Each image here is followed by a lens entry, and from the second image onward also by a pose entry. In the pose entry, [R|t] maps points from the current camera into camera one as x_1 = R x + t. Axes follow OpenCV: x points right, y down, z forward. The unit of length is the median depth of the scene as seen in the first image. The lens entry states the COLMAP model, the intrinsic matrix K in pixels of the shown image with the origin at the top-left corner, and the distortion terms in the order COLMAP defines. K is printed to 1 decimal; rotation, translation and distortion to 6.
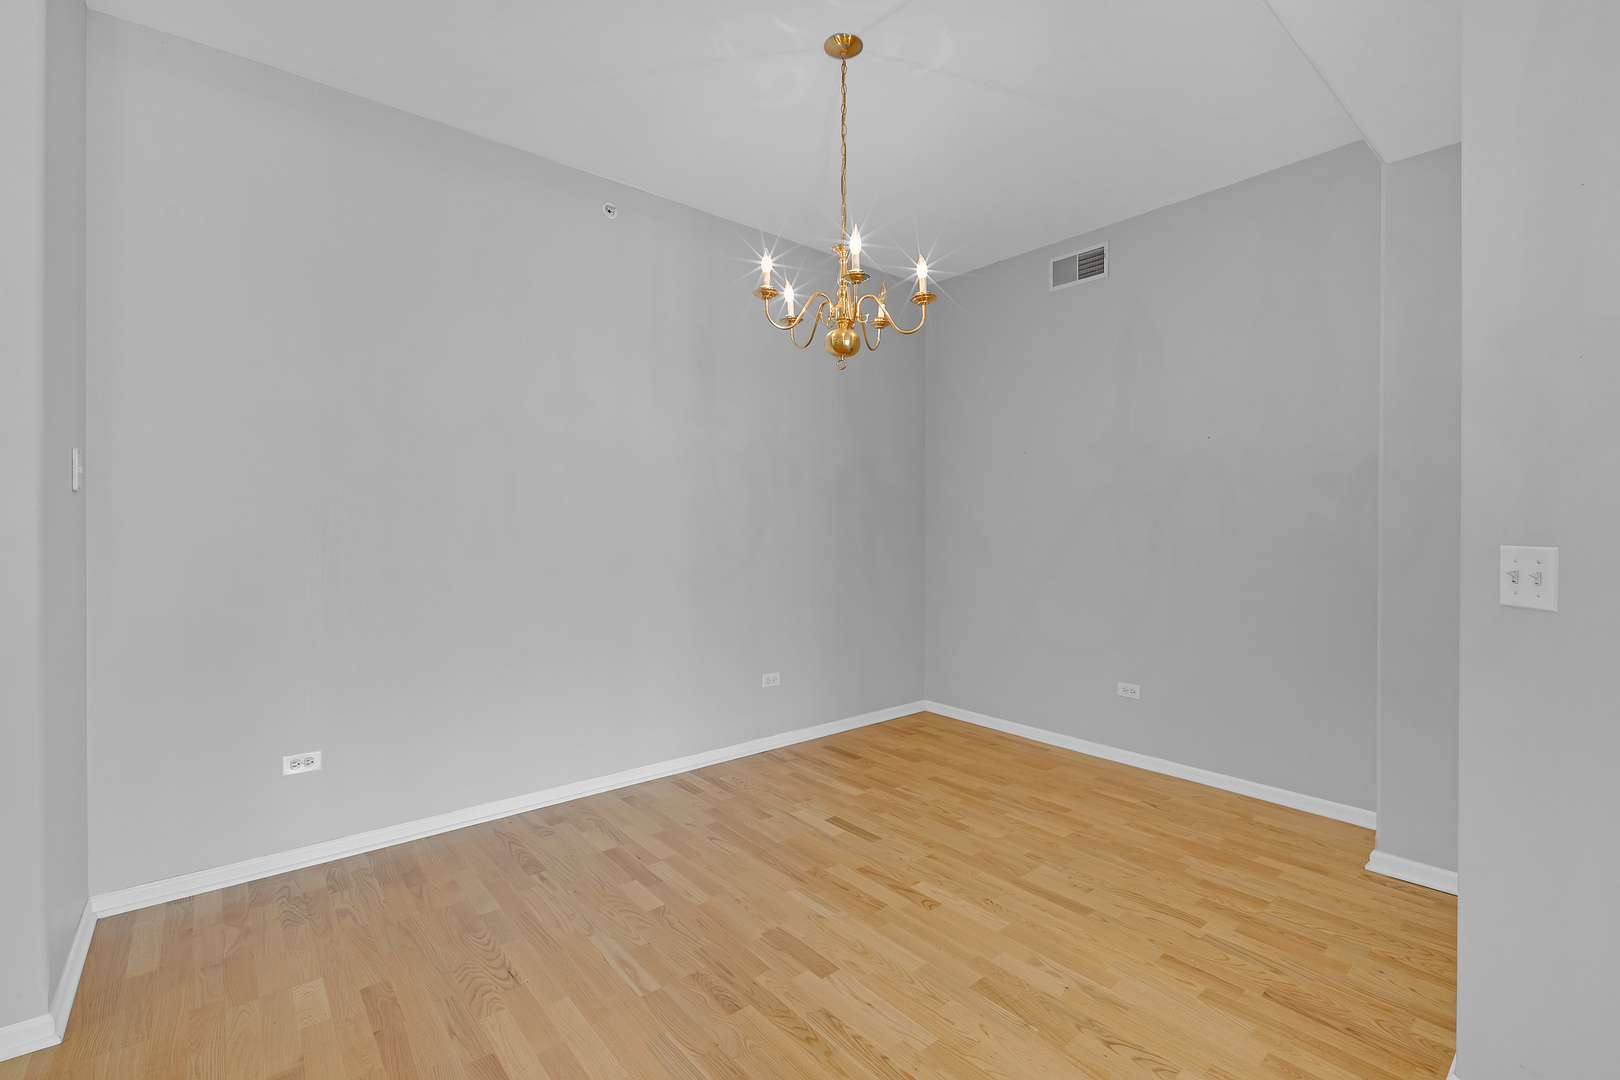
lens RADIAL K [[720.2, 0, 810.0], [0, 720.2, 540.0], [0, 0, 1]] dist [-0.003162, -0.001839]
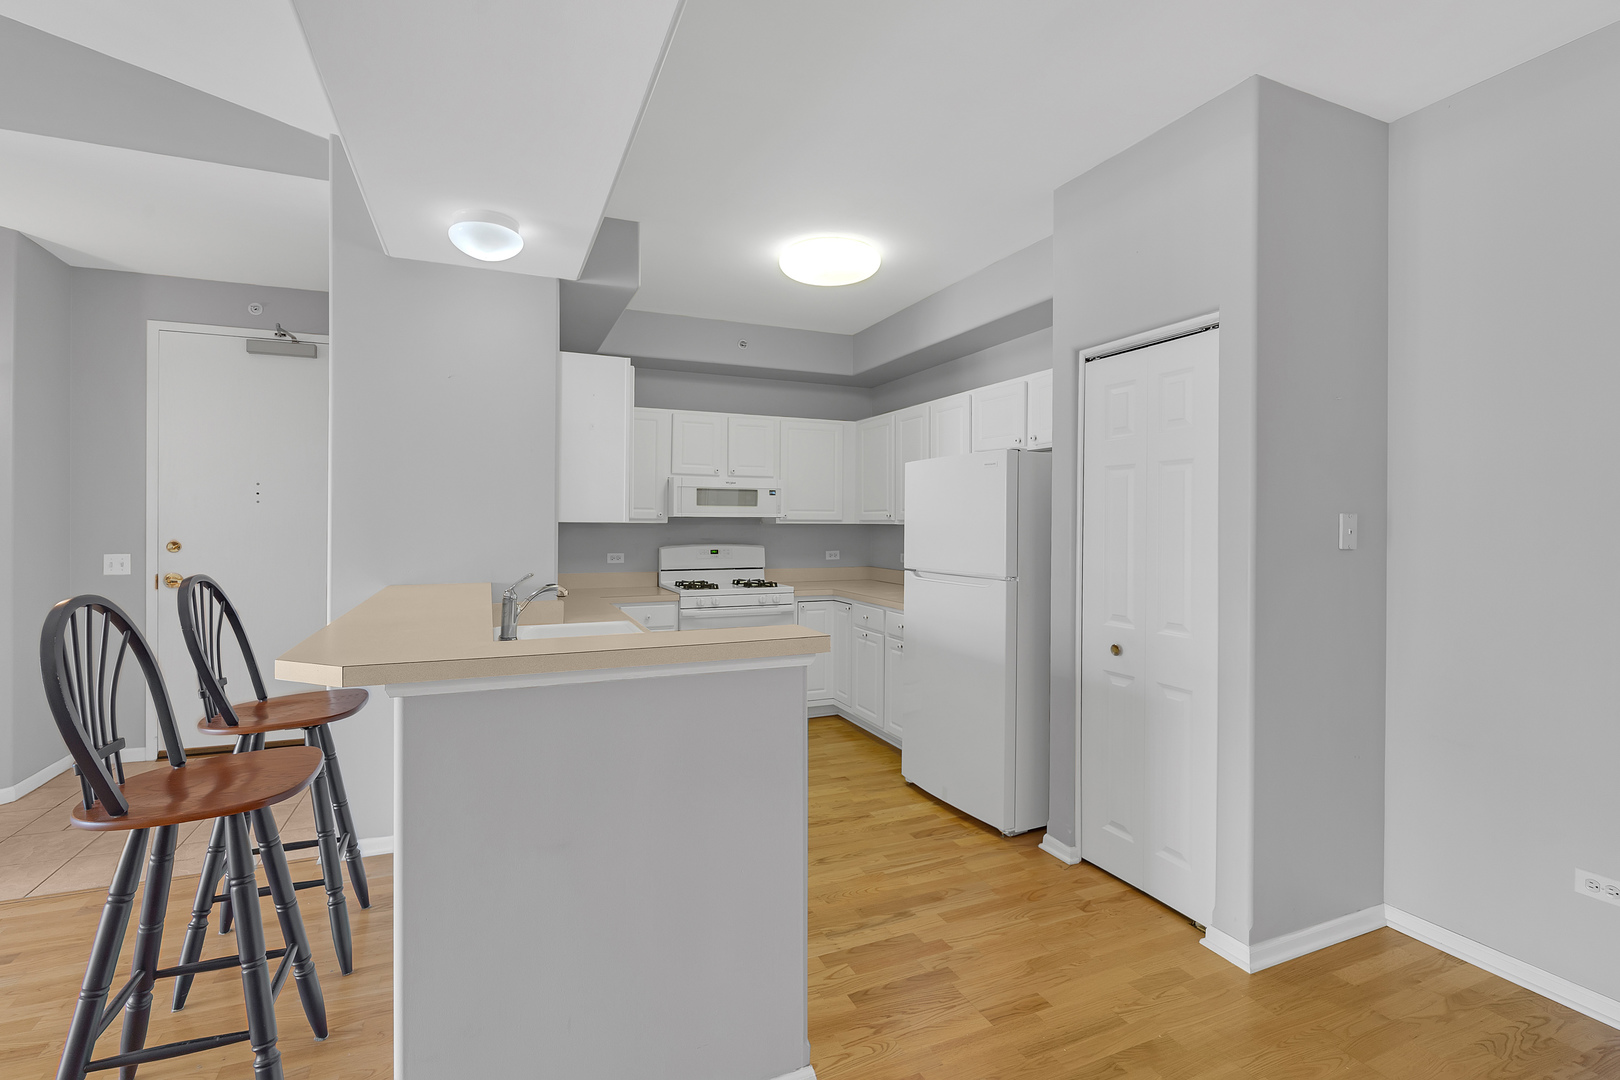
lens RADIAL K [[710.9, 0, 825.9], [0, 710.9, 526.3], [0, 0, 1]] dist [-0.002455, -0.000219]
pose [[-0.273309, -0.008042, -0.961893, 0.326930], [-0.023457, 0.999723, -0.001693, -0.080186], [0.961640, 0.022100, -0.273422, 0.423573]]
